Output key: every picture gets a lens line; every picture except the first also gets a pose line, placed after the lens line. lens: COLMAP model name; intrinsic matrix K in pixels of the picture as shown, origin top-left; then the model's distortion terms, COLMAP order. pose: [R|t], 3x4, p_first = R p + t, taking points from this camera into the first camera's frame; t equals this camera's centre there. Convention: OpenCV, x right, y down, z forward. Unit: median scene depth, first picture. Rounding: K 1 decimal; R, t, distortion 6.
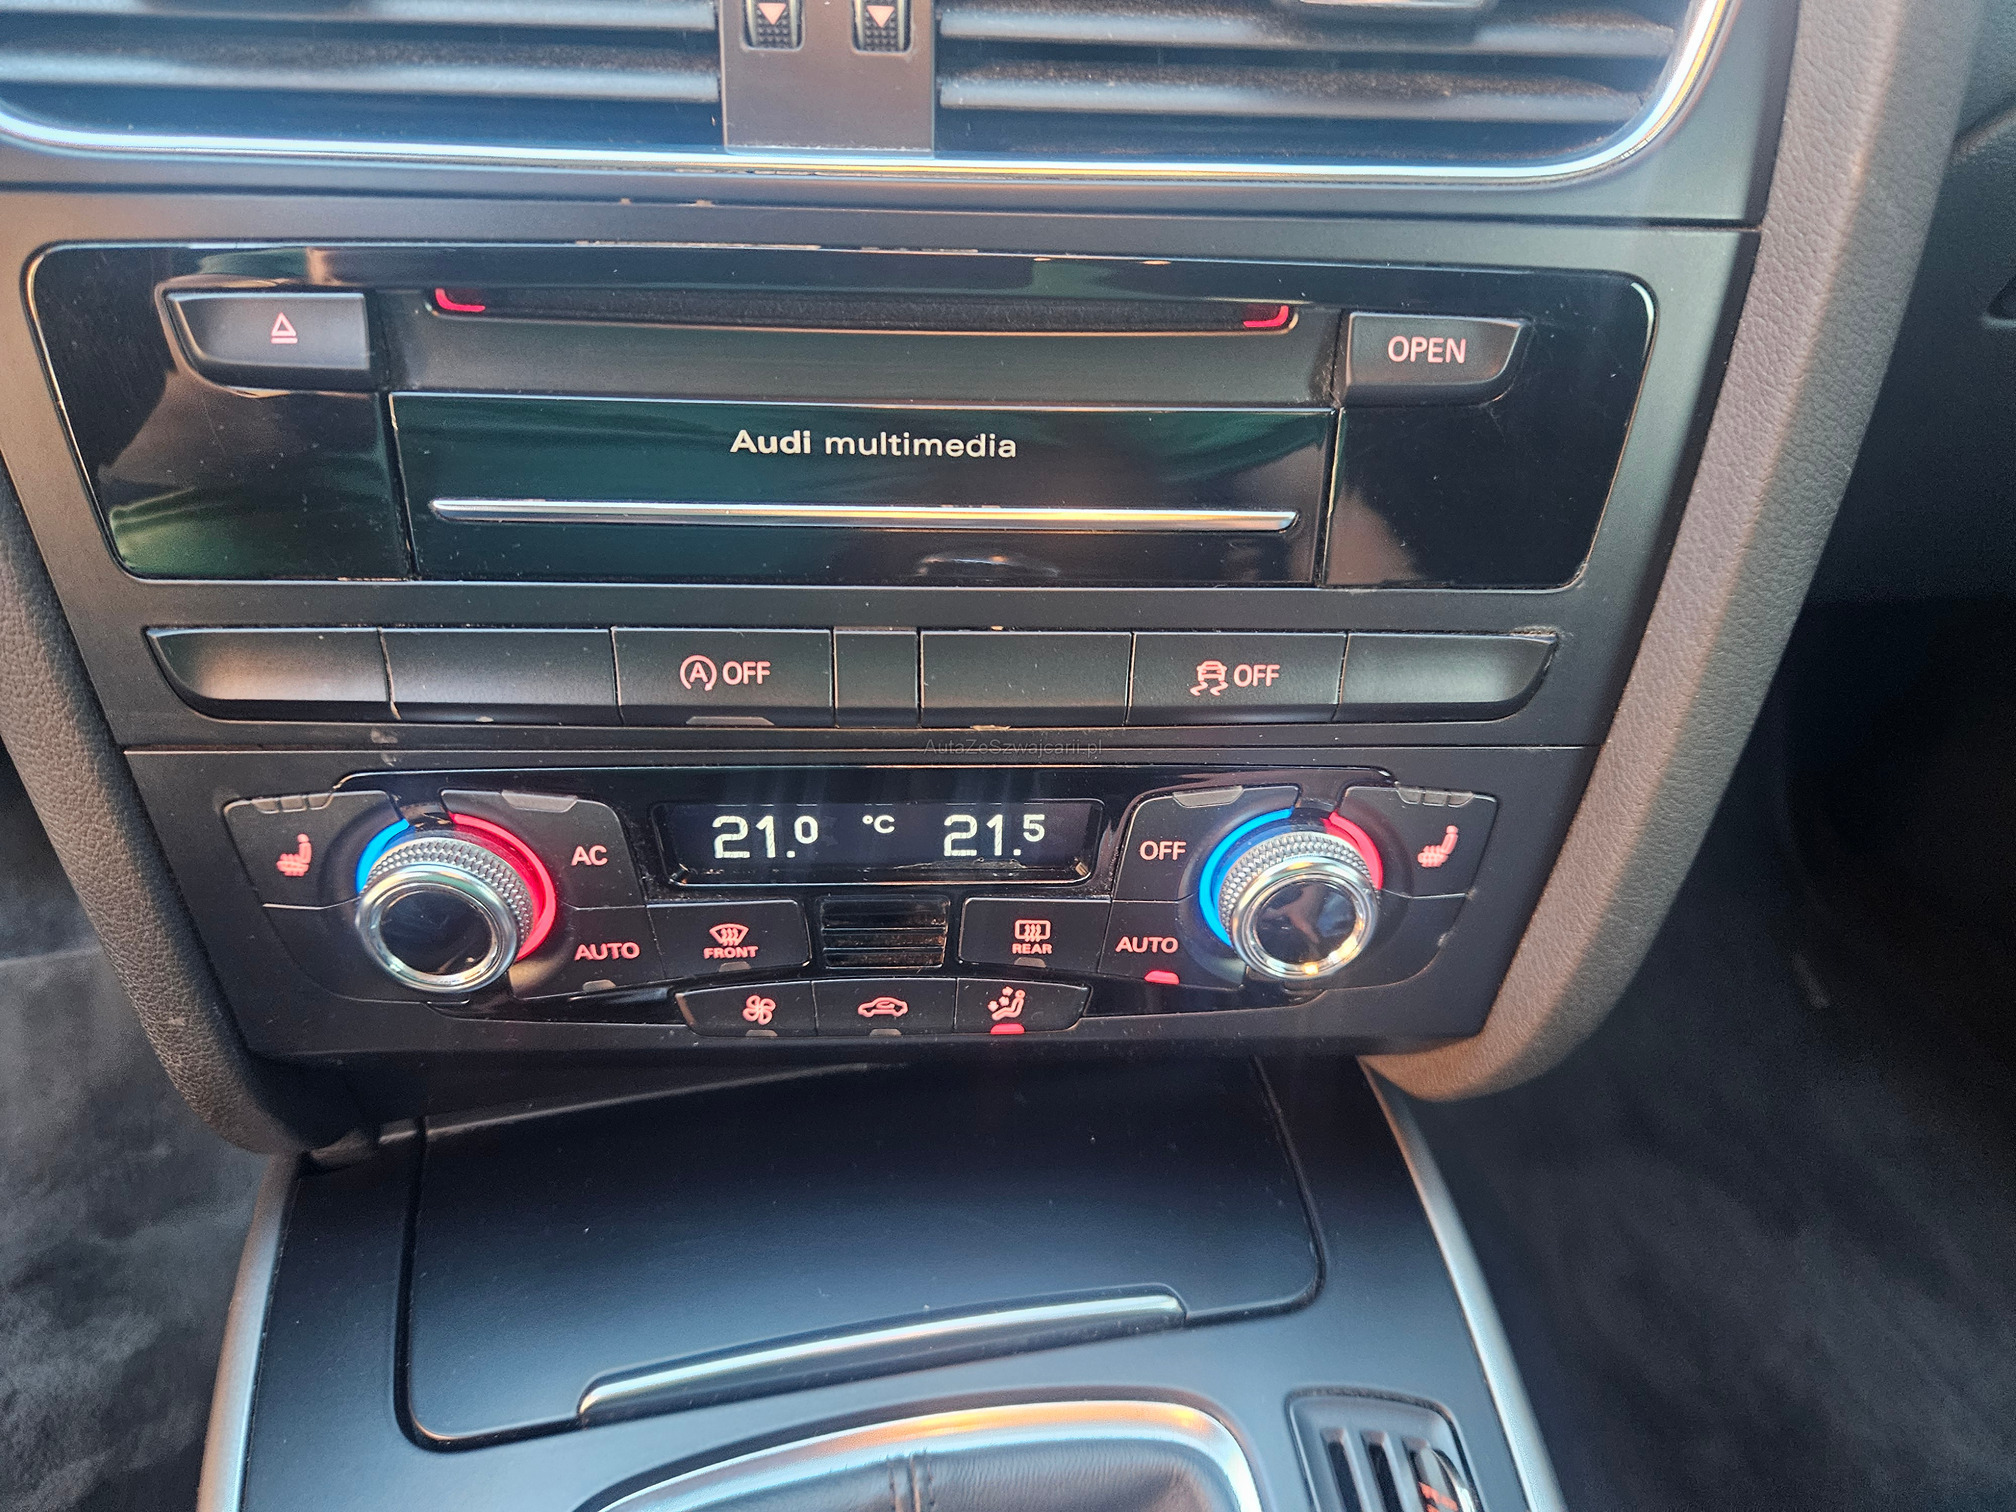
lens RADIAL K [[1378.2, 0, 1022.0], [0, 1378.2, 772.0], [0, 0, 1]] dist [0.033132, -0.031723]
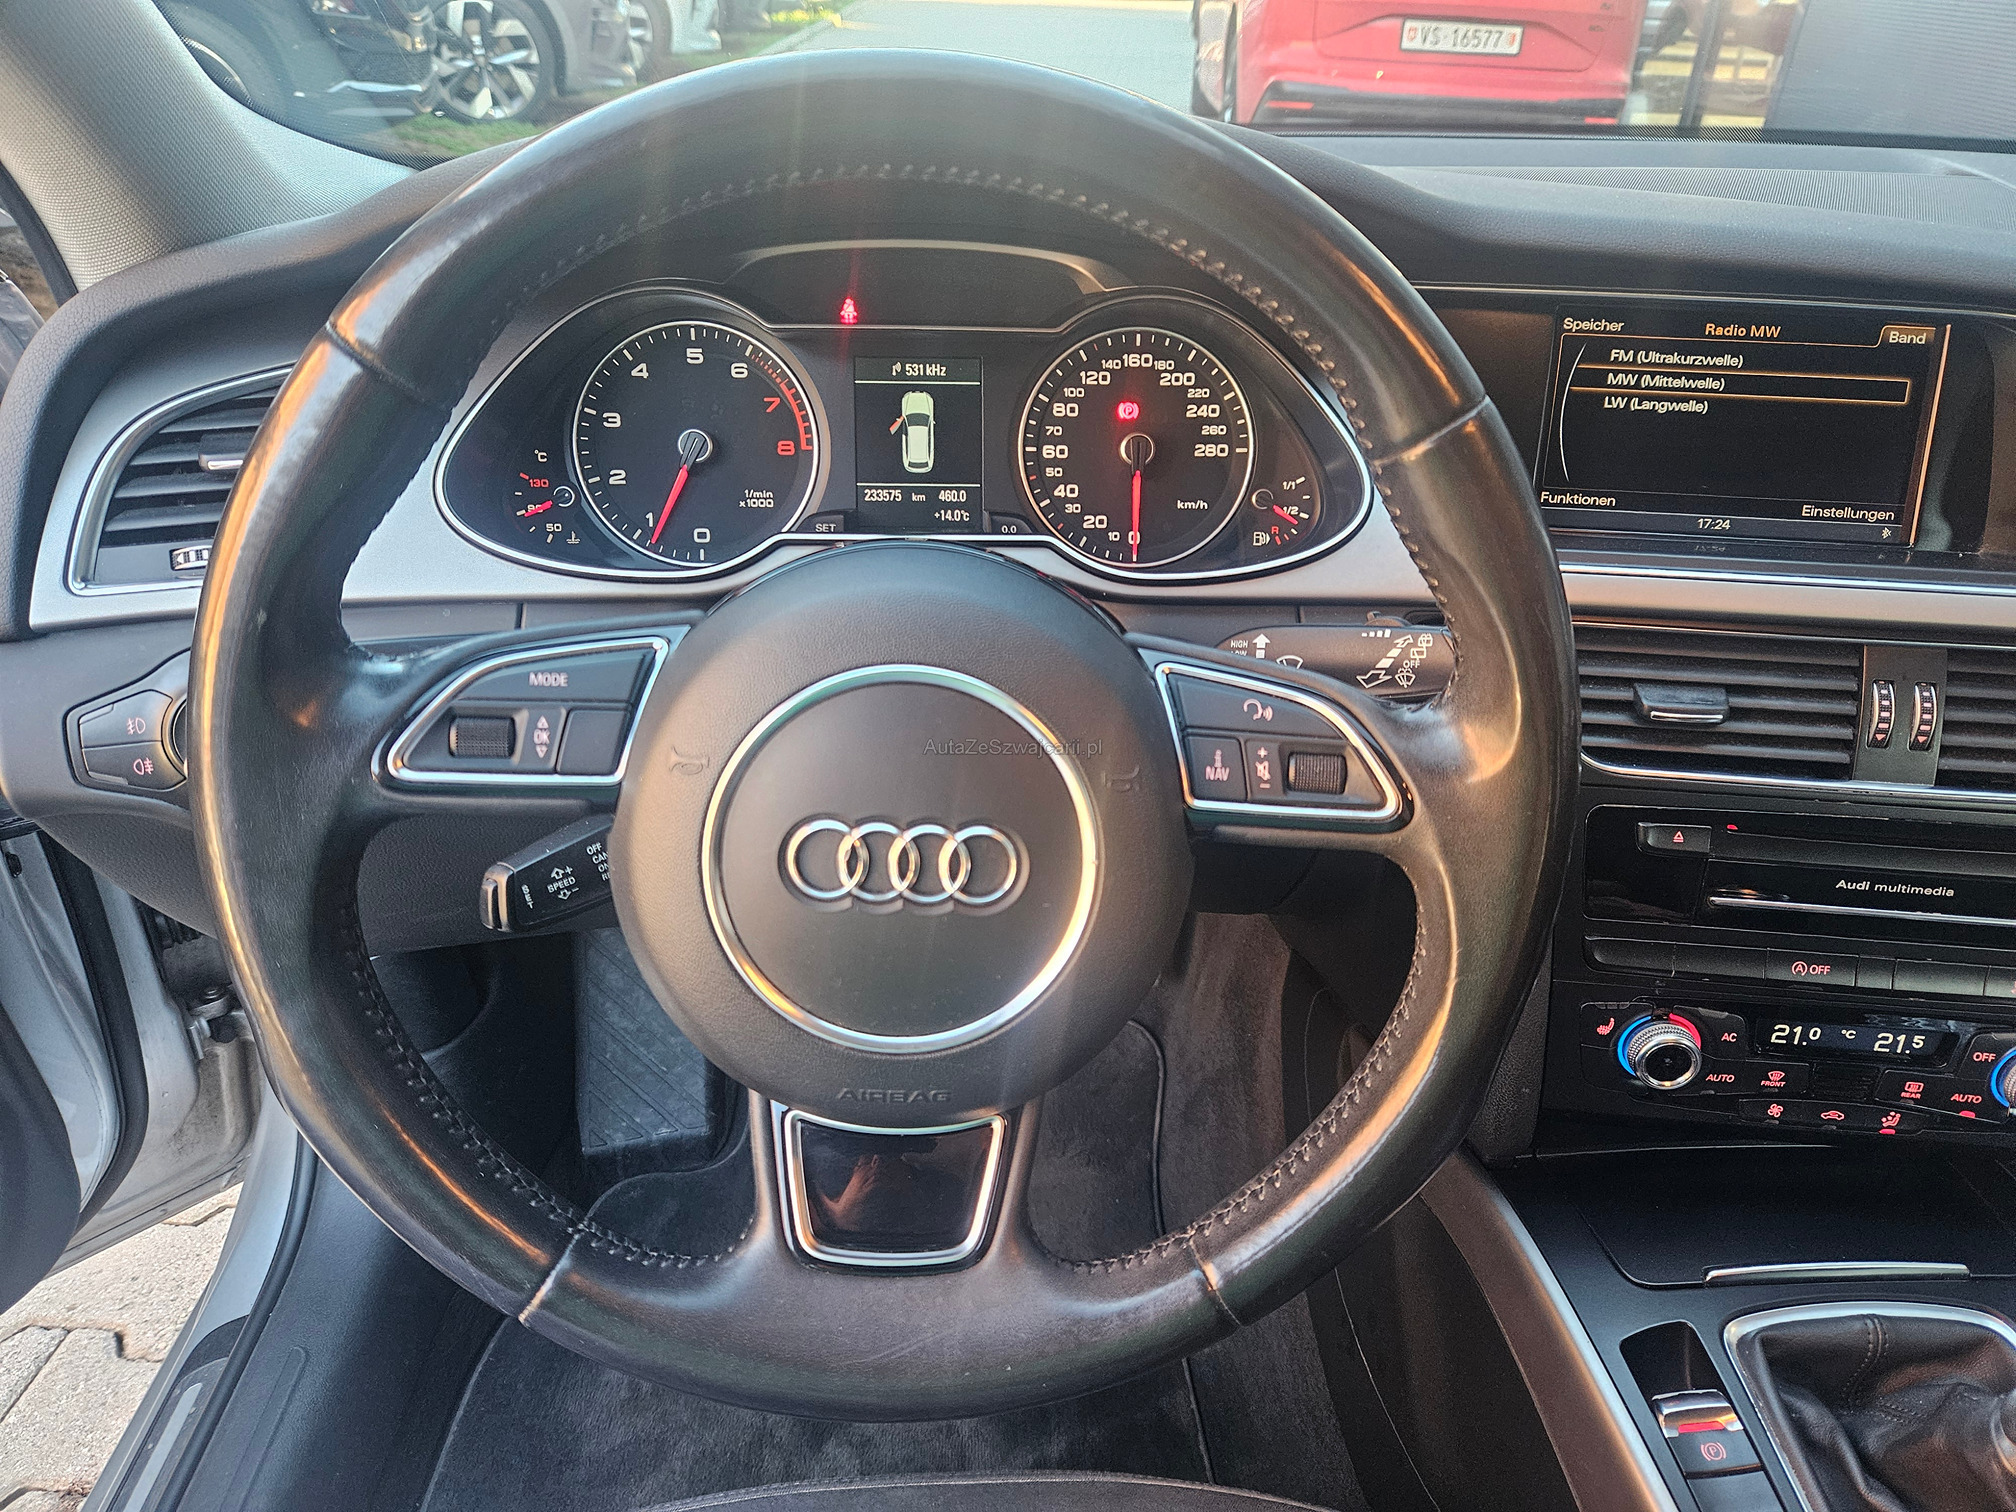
lens RADIAL K [[1378.2, 0, 1008.7], [0, 1378.2, 756.8], [0, 0, 1]] dist [0.033132, -0.031723]
pose [[0.987948, 0.060056, -0.142663, -1.189478], [-0.076167, 0.990976, -0.110293, -0.059109], [0.134752, 0.119830, 0.983607, -1.547567]]
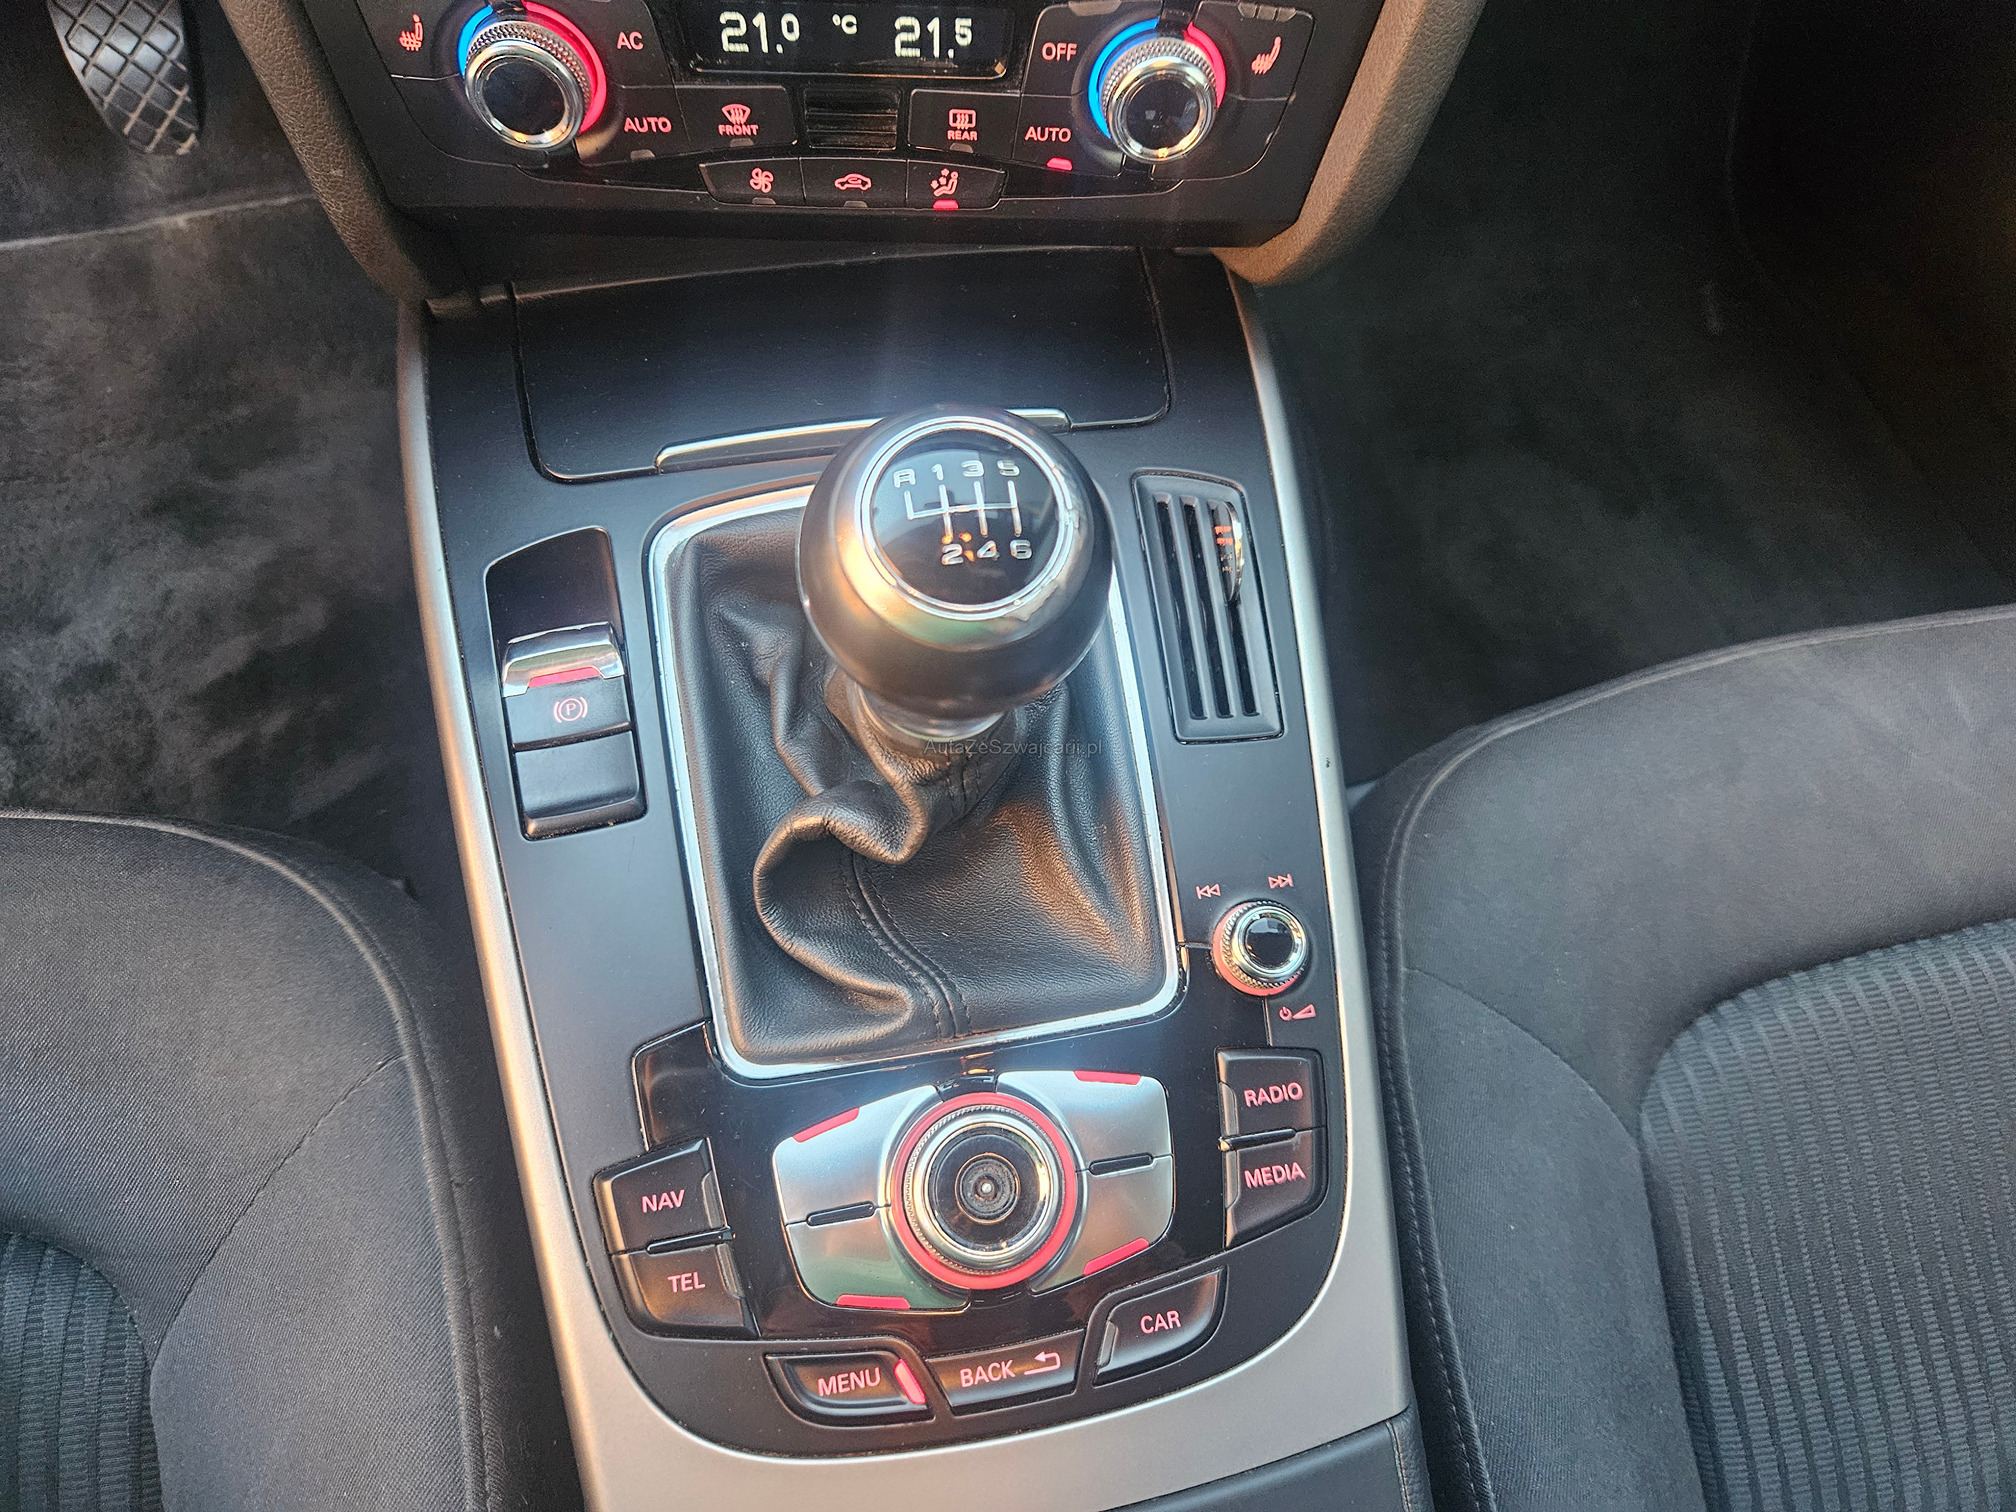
lens RADIAL K [[1378.2, 0, 1017.2], [0, 1378.2, 738.9], [0, 0, 1]] dist [0.033132, -0.031723]
pose [[0.999699, 0.022909, 0.008762, 0.063812], [-0.024500, 0.915854, 0.400764, 0.126492], [0.001156, -0.400858, 0.916140, -0.483928]]
